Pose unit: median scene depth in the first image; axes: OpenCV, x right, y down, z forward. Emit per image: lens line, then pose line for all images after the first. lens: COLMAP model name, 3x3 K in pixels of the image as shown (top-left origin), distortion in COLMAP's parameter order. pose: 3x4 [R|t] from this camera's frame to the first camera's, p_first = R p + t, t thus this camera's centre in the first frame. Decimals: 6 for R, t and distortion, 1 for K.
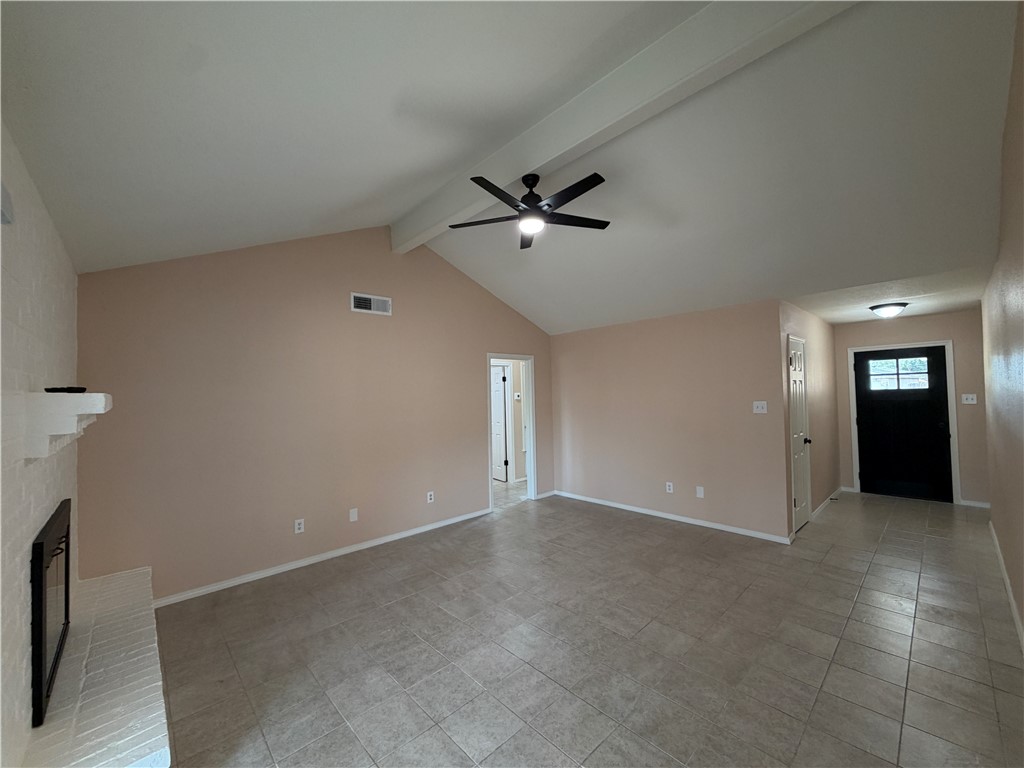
lens RADIAL K [[408.0, 0, 507.7], [0, 408.0, 384.4], [0, 0, 1]] dist [-0.003605, 0.000543]
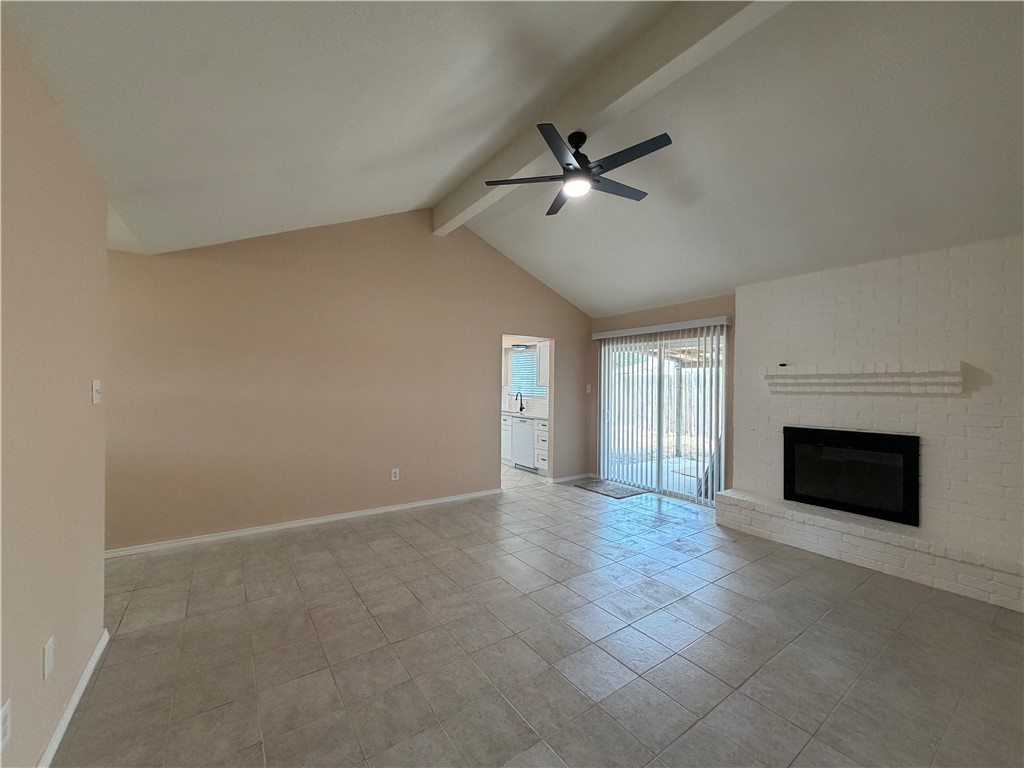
lens RADIAL K [[408.0, 0, 509.7], [0, 408.0, 385.1], [0, 0, 1]] dist [-0.003605, 0.000543]
pose [[-0.990140, 0.015234, 0.139253, 0.073686], [0.011973, 0.999635, -0.024223, 0.074189], [-0.139571, -0.022317, -0.989961, 1.564165]]
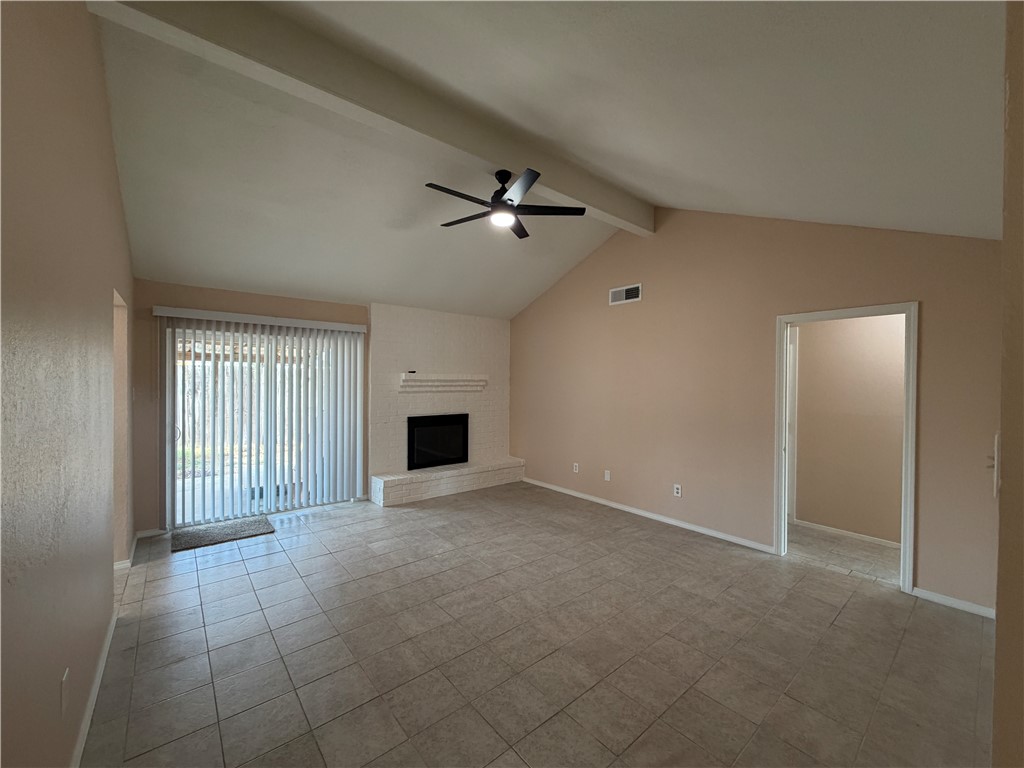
lens RADIAL K [[408.0, 0, 509.2], [0, 408.0, 382.4], [0, 0, 1]] dist [-0.003605, 0.000543]
pose [[-0.060048, 0.026164, -0.997852, 0.919078], [0.013097, 0.999591, 0.025422, 0.011553], [0.998110, -0.011543, -0.060367, 0.863110]]
